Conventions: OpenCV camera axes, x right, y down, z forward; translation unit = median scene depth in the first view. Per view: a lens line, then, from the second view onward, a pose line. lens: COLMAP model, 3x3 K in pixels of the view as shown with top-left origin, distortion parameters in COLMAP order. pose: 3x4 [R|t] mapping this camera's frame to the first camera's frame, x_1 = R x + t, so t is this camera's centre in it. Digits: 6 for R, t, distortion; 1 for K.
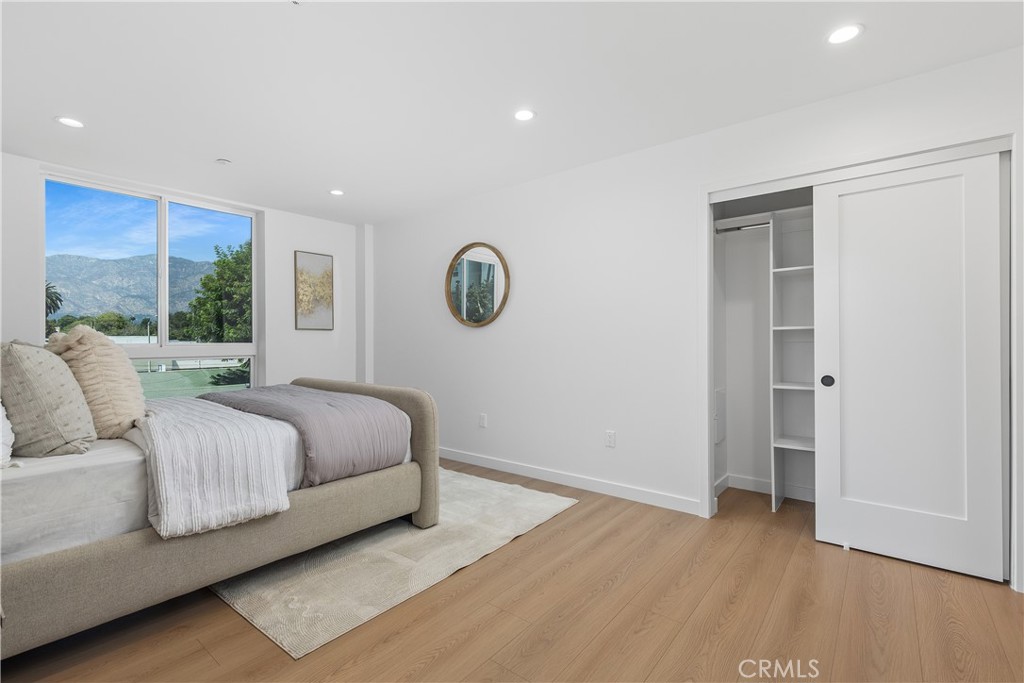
lens RADIAL K [[467.9, 0, 509.5], [0, 467.9, 340.3], [0, 0, 1]] dist [0.003196, 0.000238]
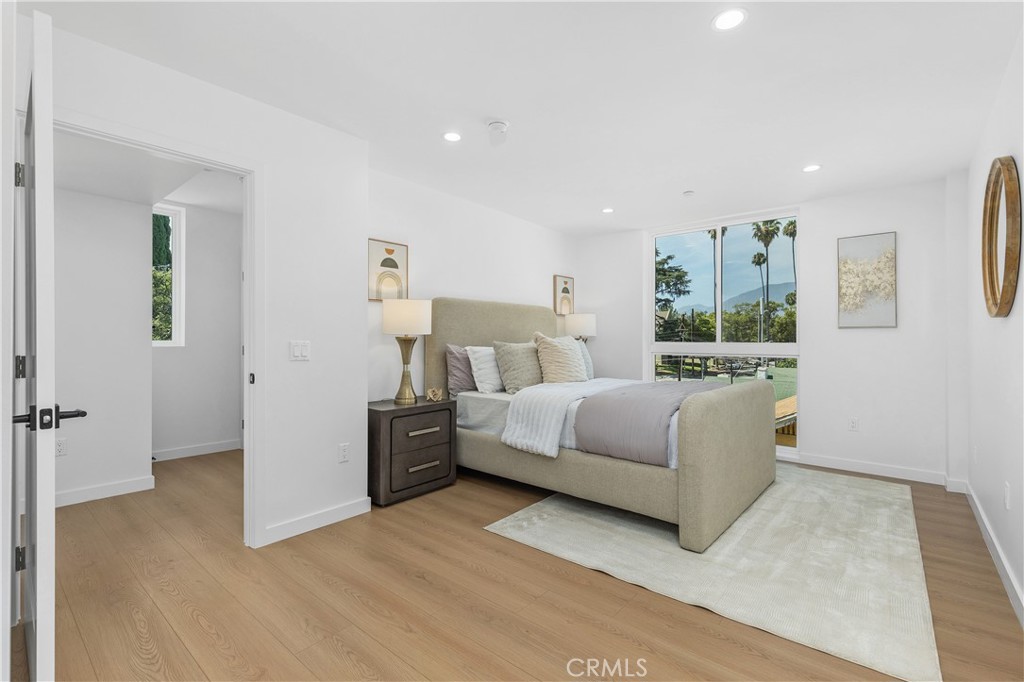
lens RADIAL K [[467.9, 0, 507.4], [0, 467.9, 342.2], [0, 0, 1]] dist [0.003196, 0.000238]
pose [[-0.033340, 0.010211, -0.999392, 0.438568], [-0.005978, 0.999928, 0.010416, -0.002429], [0.999426, 0.006322, -0.033277, 0.411534]]
